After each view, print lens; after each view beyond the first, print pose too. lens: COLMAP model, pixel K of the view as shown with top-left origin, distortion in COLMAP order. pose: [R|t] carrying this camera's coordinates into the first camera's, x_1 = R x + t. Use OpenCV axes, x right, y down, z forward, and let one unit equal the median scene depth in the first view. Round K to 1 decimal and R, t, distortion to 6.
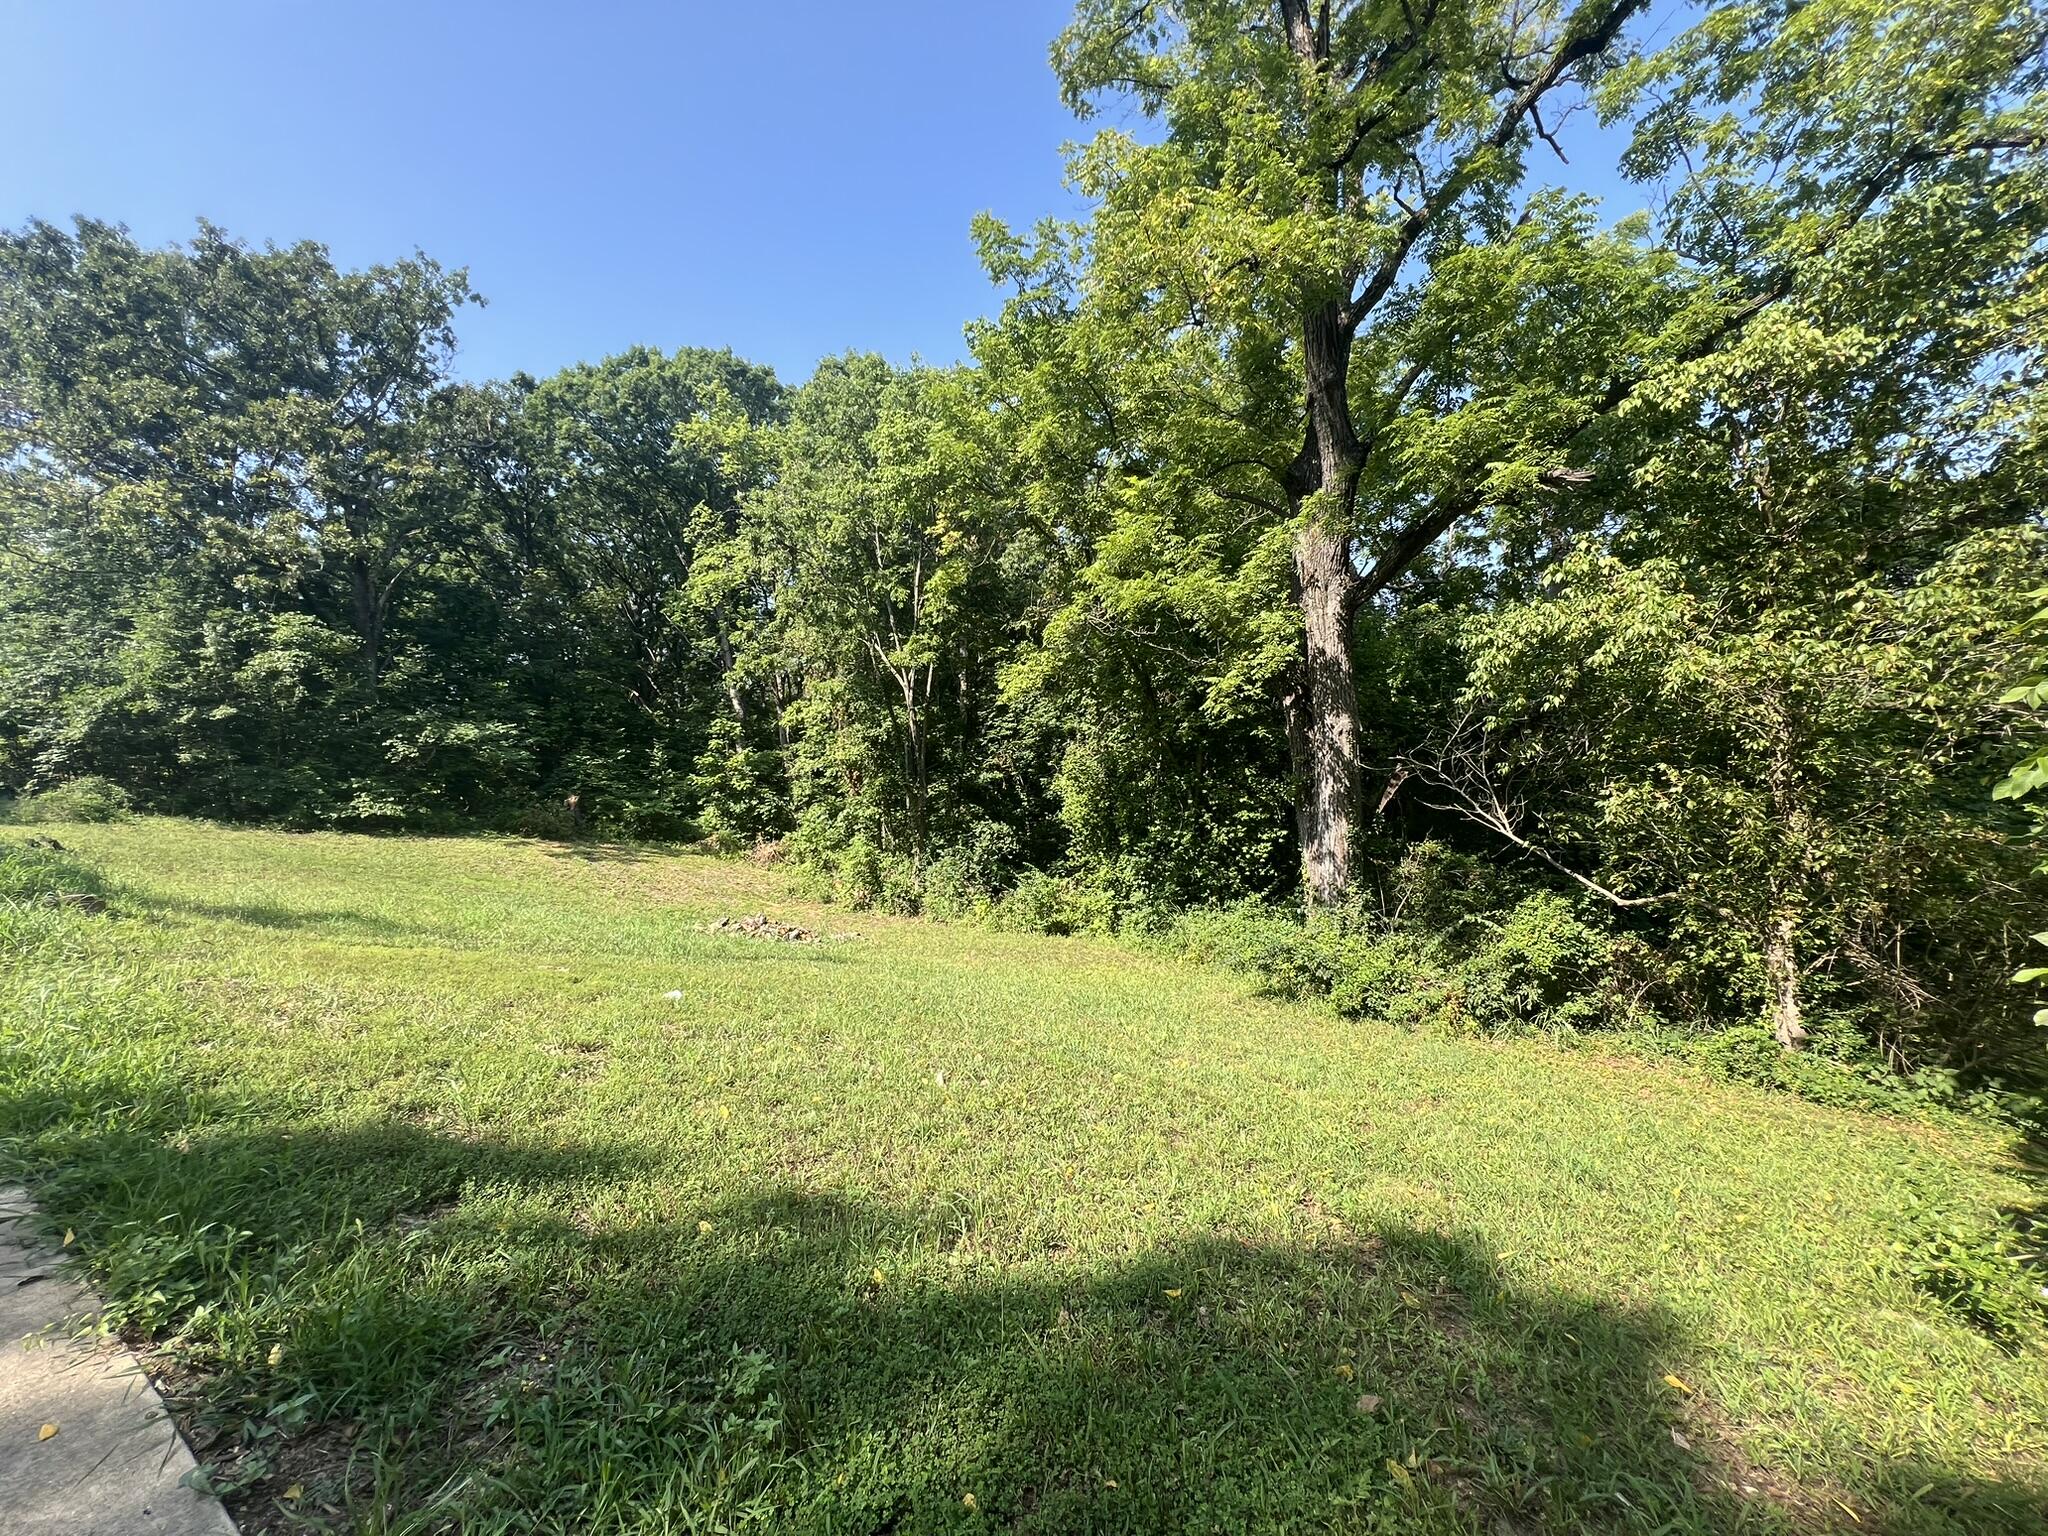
lens RADIAL K [[818.5, 0, 1022.3], [0, 818.5, 765.2], [0, 0, 1]] dist [-0.000799, 0.000286]
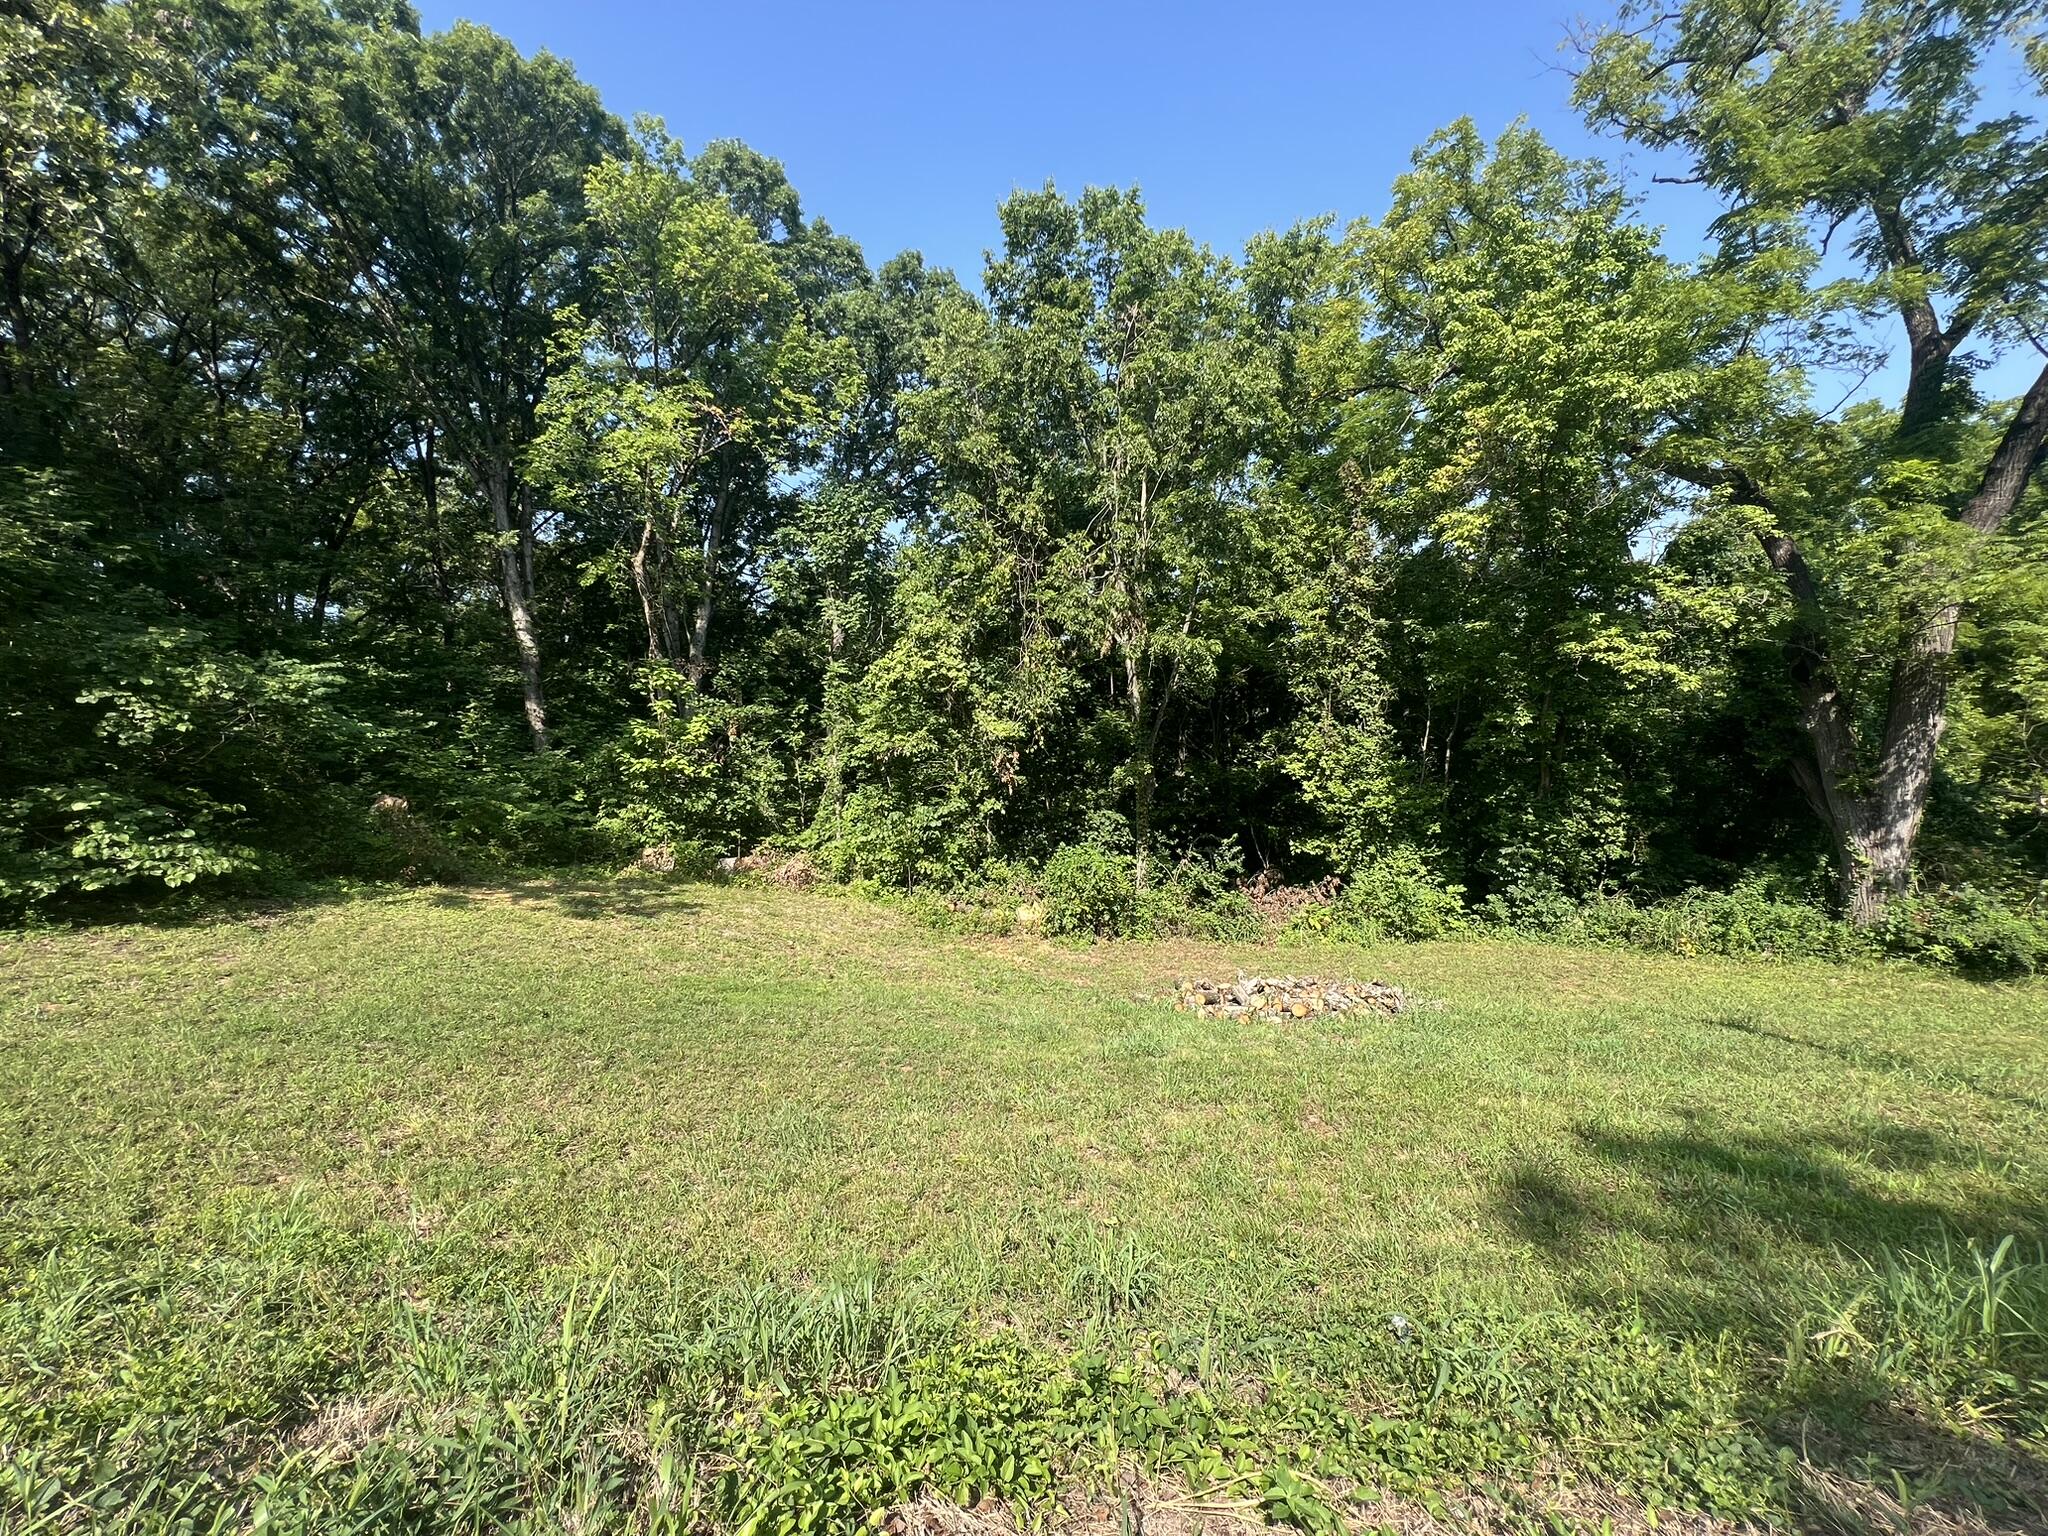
lens RADIAL K [[818.5, 0, 1022.3], [0, 818.5, 765.2], [0, 0, 1]] dist [-0.000799, 0.000286]
pose [[0.833640, -0.017906, 0.552019, -0.663884], [-0.006547, 0.999084, 0.042295, -0.014162], [-0.552270, -0.038873, 0.832758, 0.432295]]
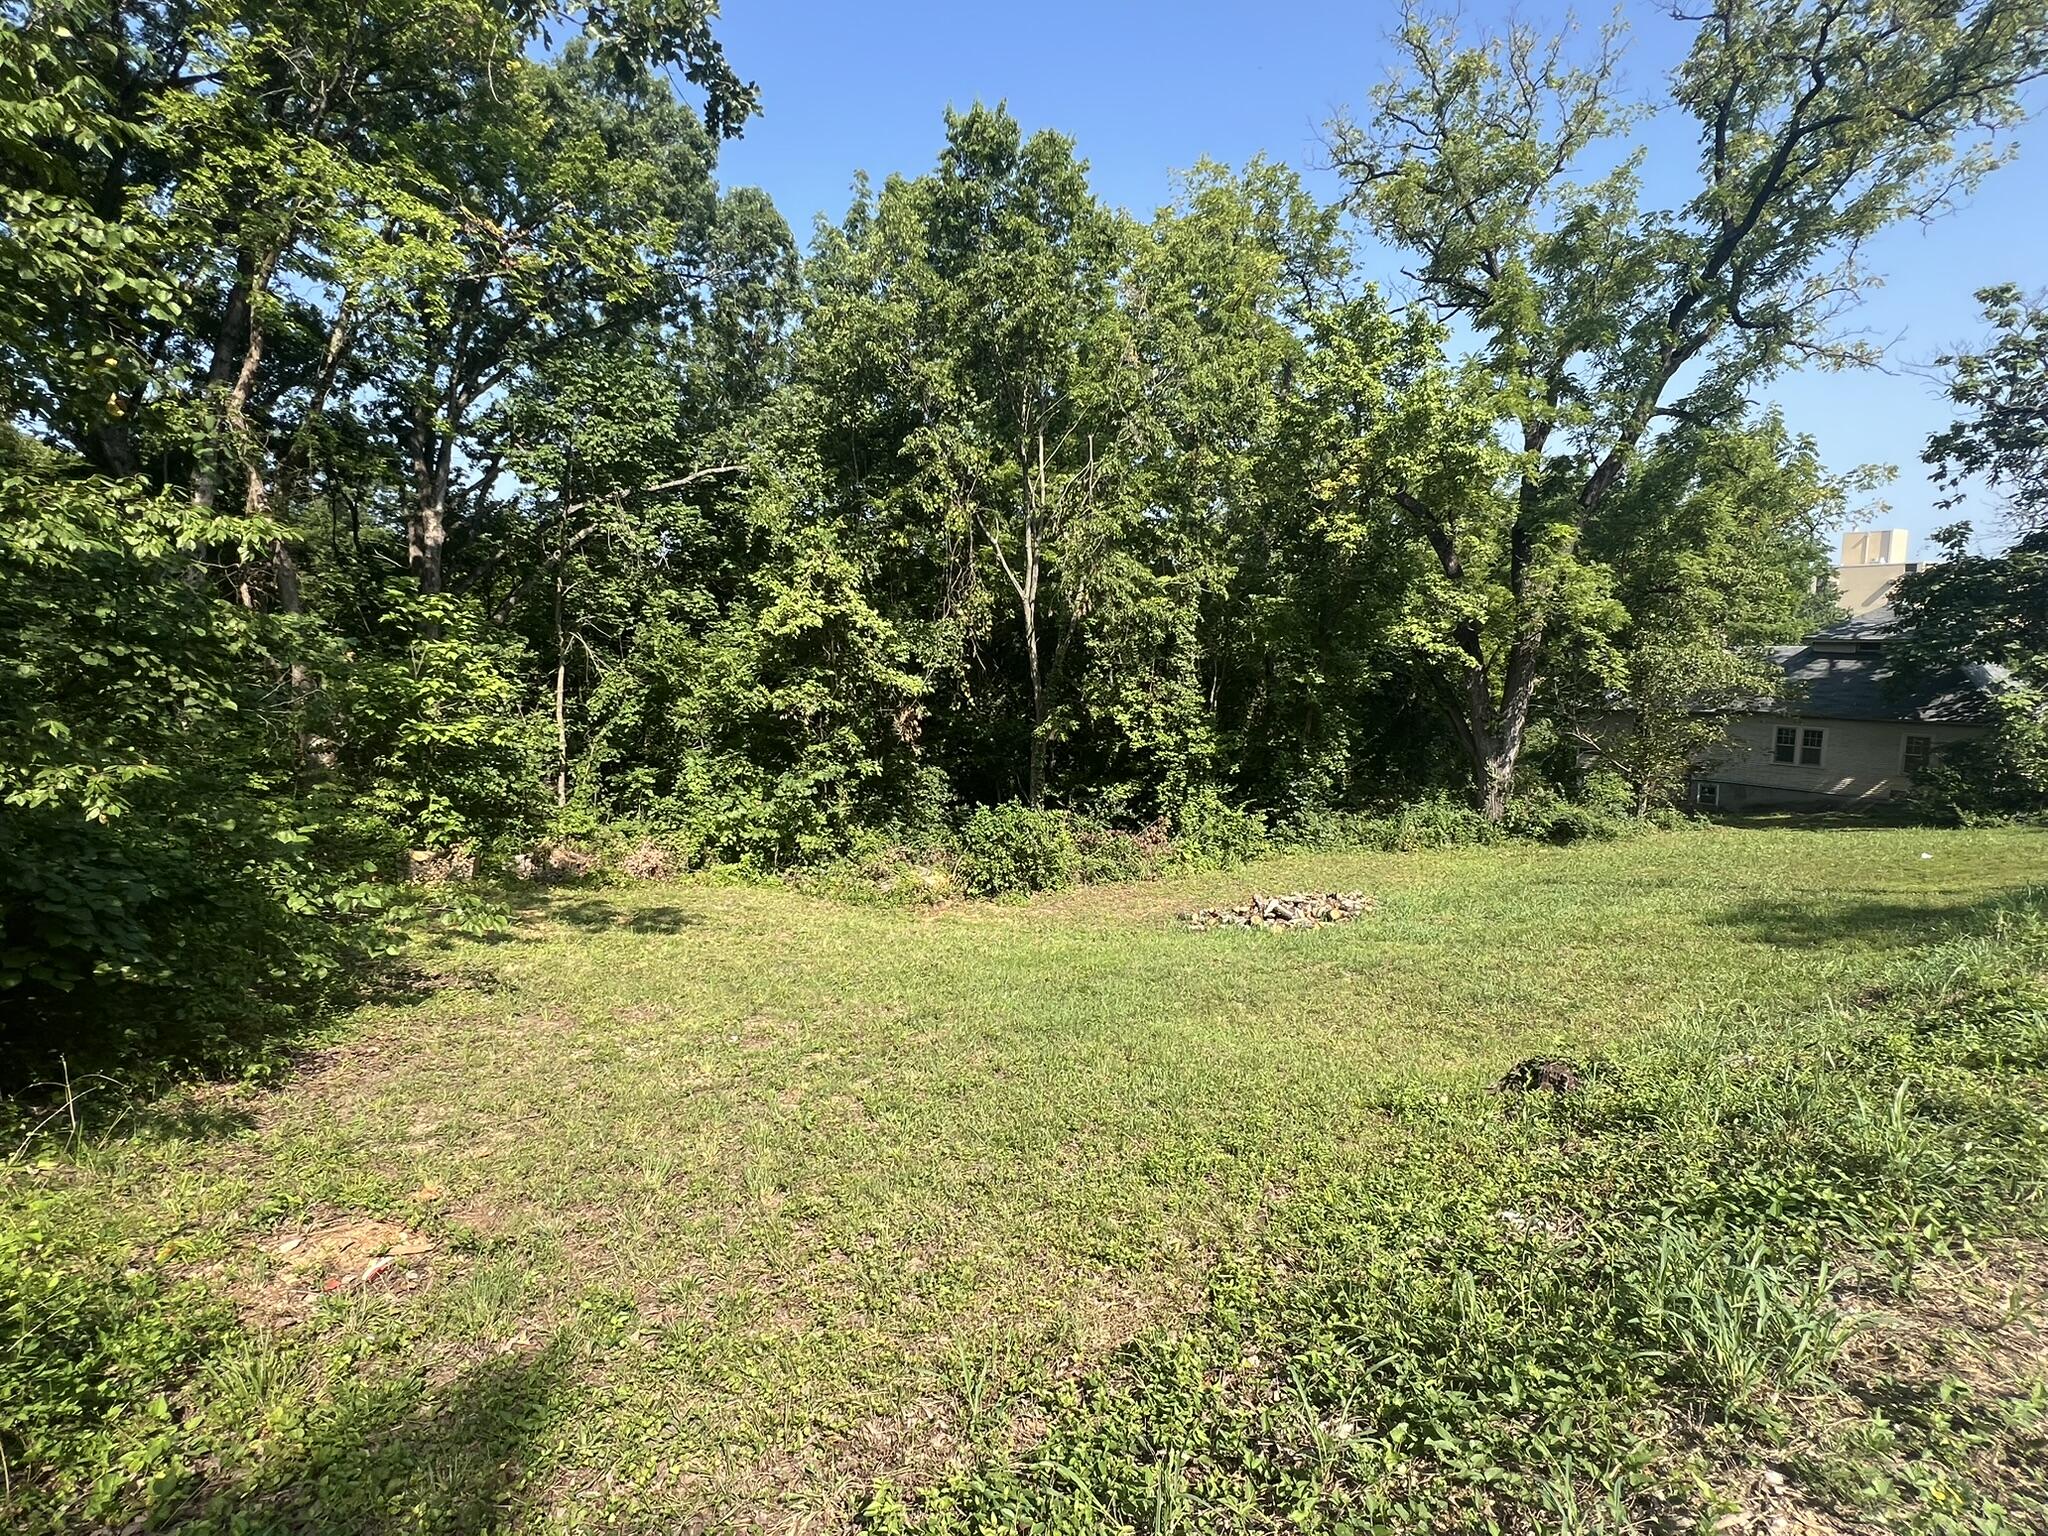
lens RADIAL K [[986.8, 0, 1019.3], [0, 986.8, 769.9], [0, 0, 1]] dist [-0.000675, -0.000282]
pose [[0.353120, -0.087884, 0.931441, -1.041910], [-0.021856, 0.994532, 0.102123, -0.031426], [-0.935323, -0.056419, 0.349268, 0.707827]]
